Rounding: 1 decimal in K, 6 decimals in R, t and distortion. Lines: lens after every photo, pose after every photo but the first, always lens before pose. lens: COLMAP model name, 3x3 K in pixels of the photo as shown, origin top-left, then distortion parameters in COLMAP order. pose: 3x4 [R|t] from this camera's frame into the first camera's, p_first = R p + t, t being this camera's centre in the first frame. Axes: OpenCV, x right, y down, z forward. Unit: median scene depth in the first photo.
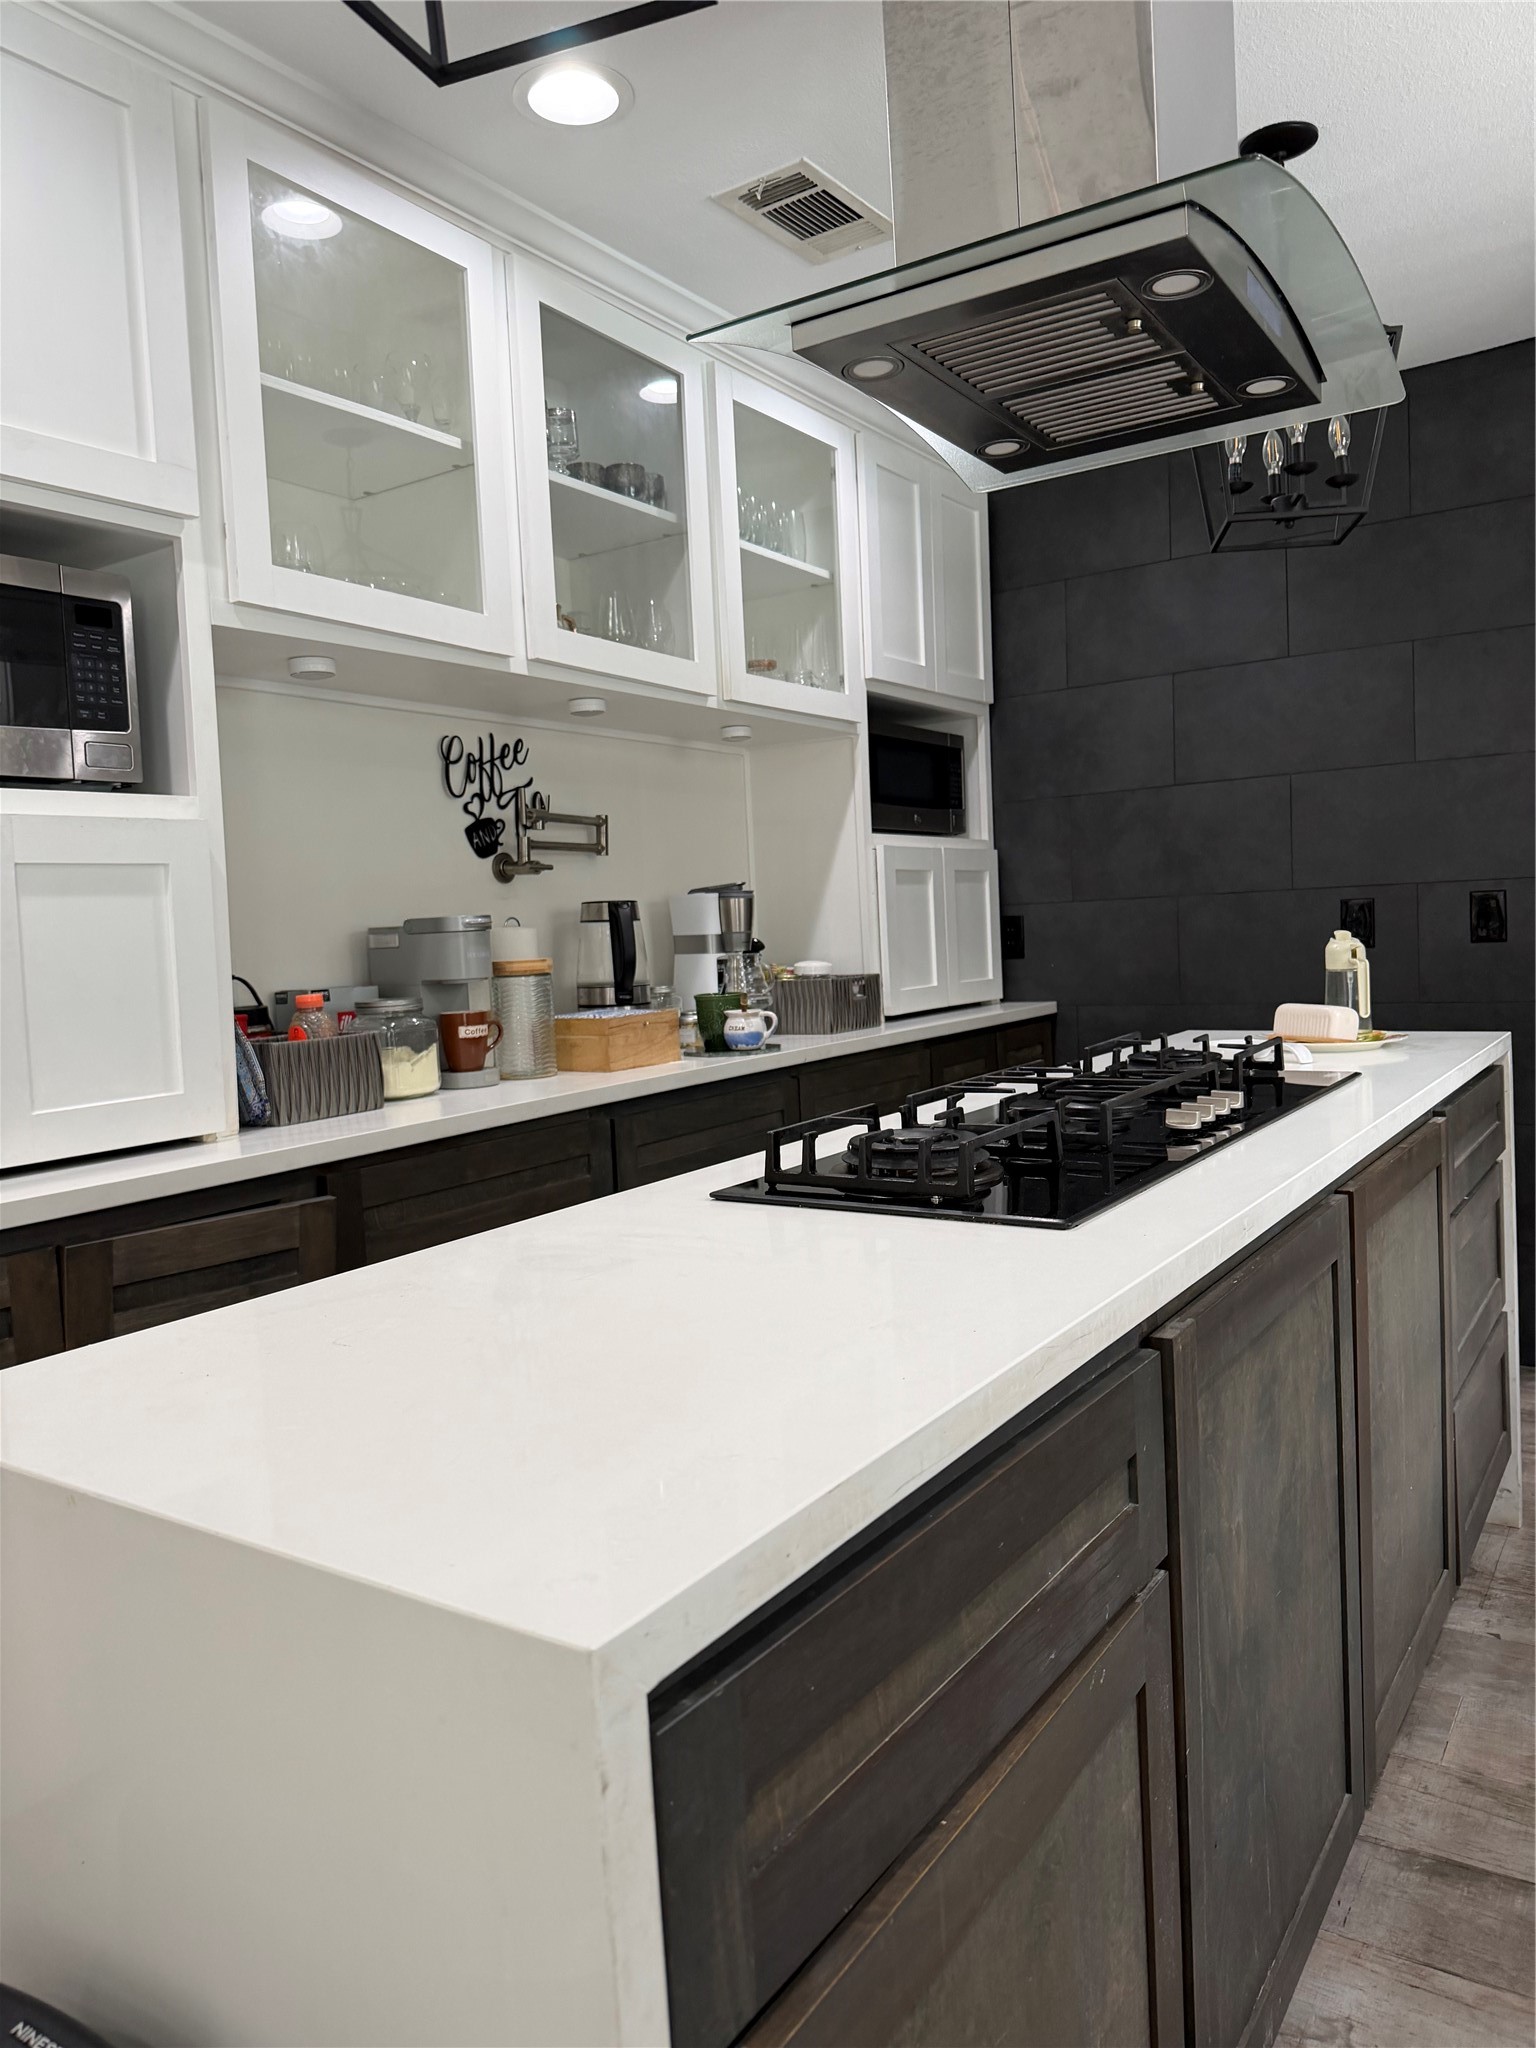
lens RADIAL K [[1431.1, 0, 798.8], [0, 1431.1, 1011.0], [0, 0, 1]] dist [0.086645, -0.091674]
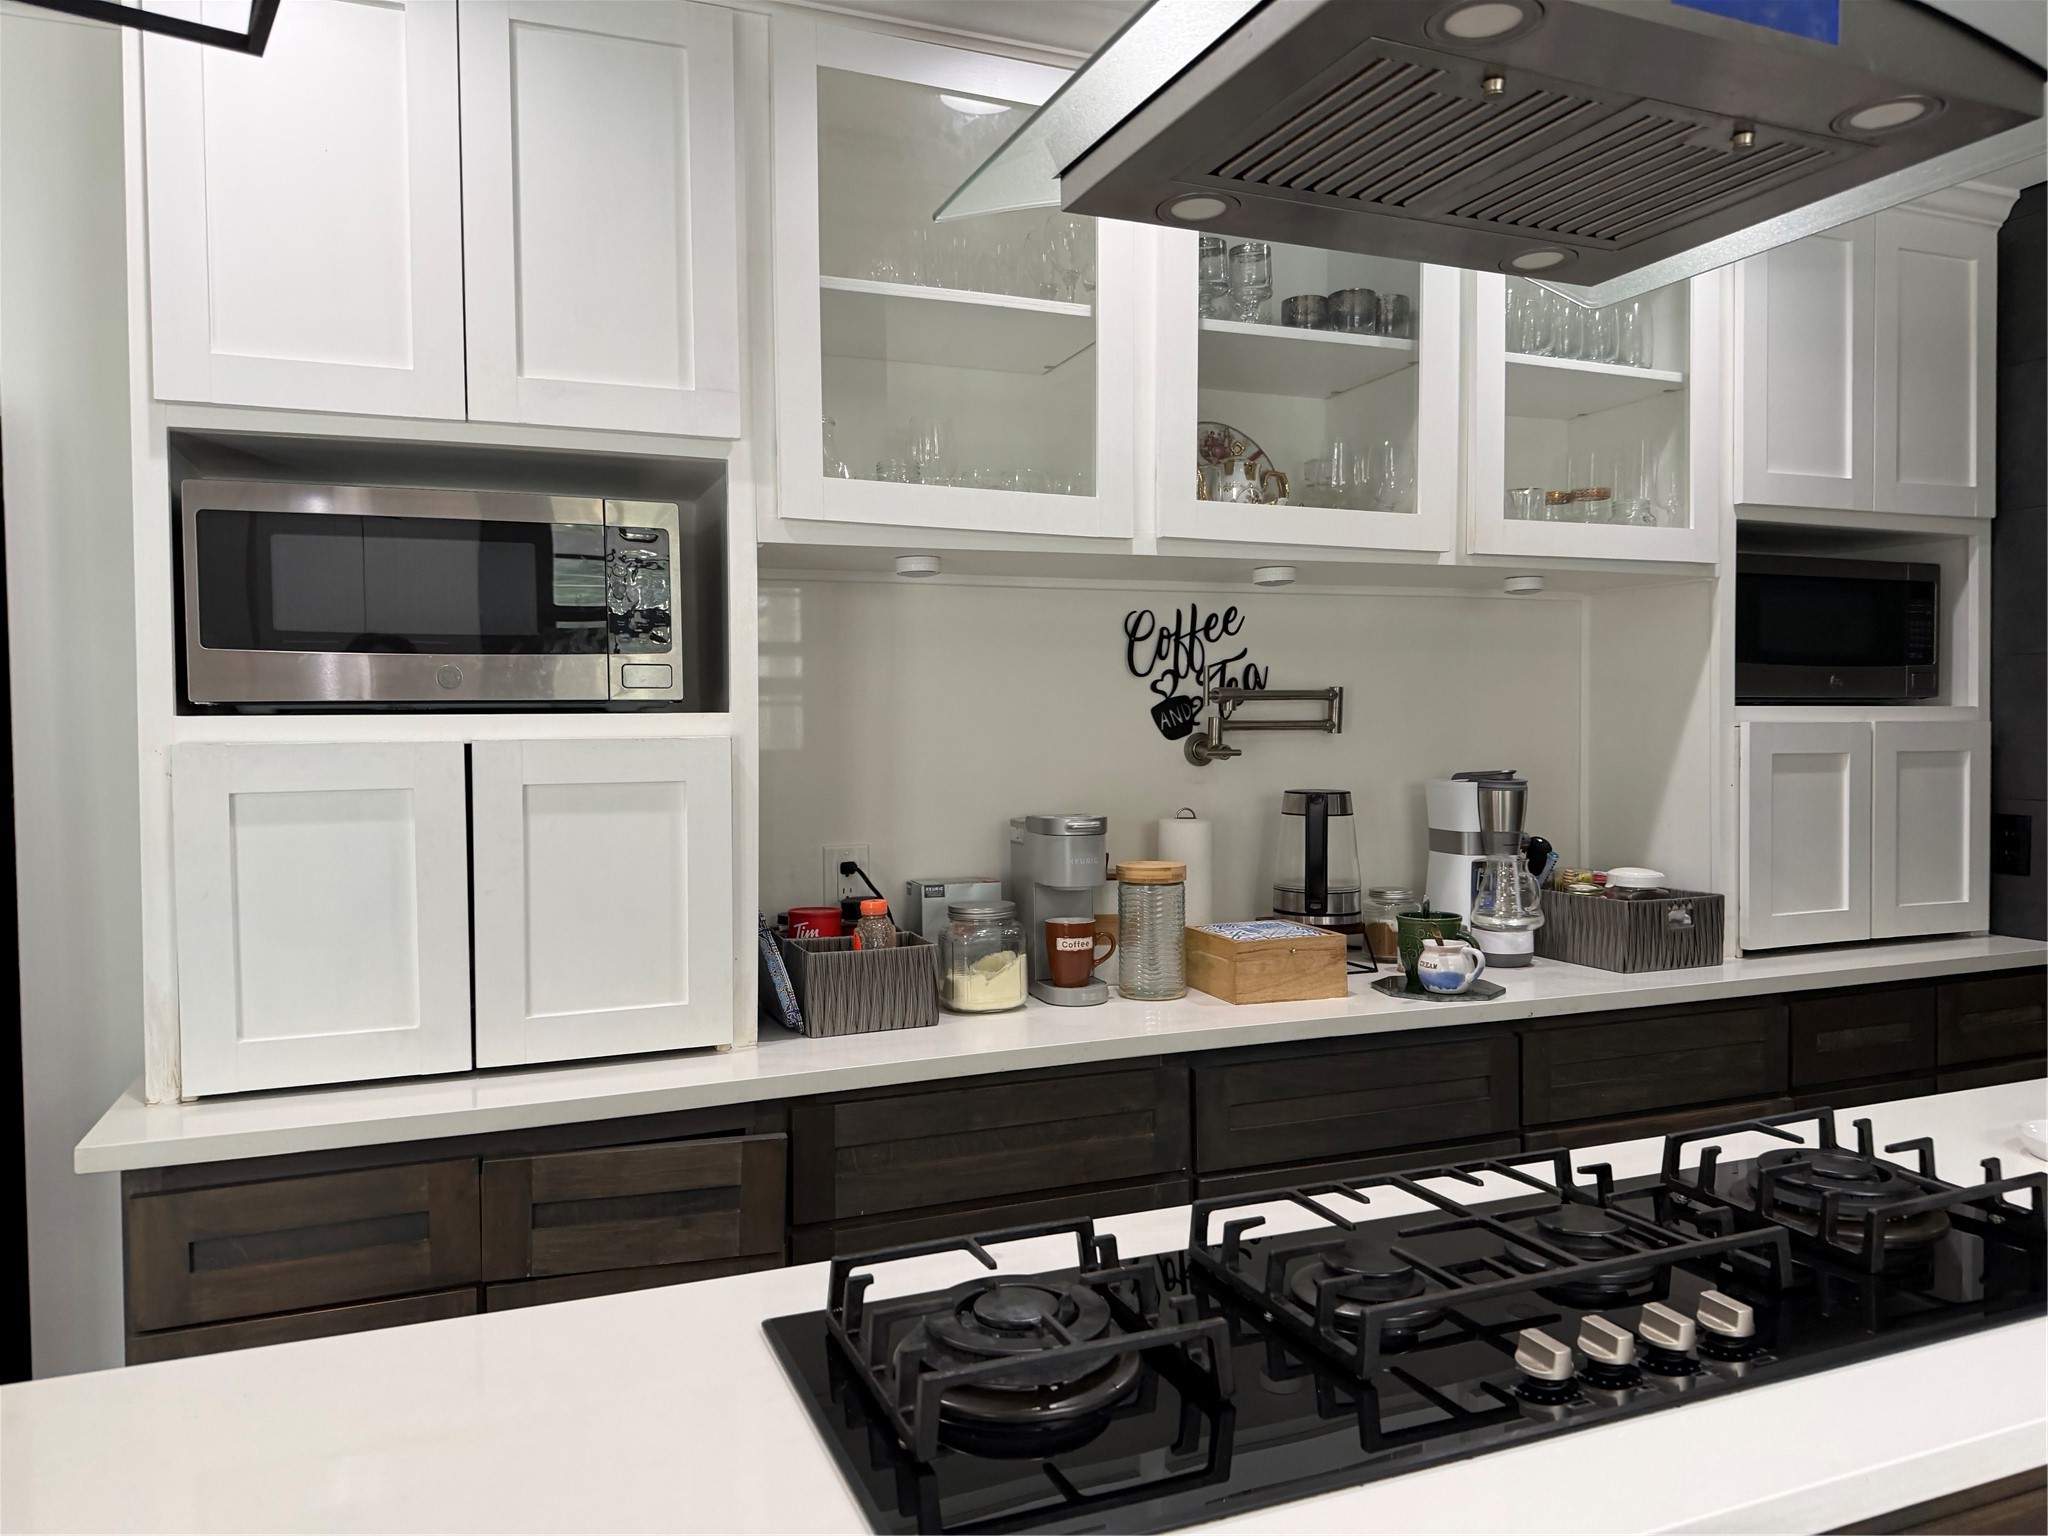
lens RADIAL K [[1424.0, 0, 1024.0], [0, 1424.0, 768.0], [0, 0, 1]] dist [0.122507, -0.186036]
pose [[0.820740, 0.059817, -0.568162, 0.219521], [-0.068791, 0.997615, 0.005658, -0.085841], [0.567145, 0.034441, 0.822897, 0.193489]]
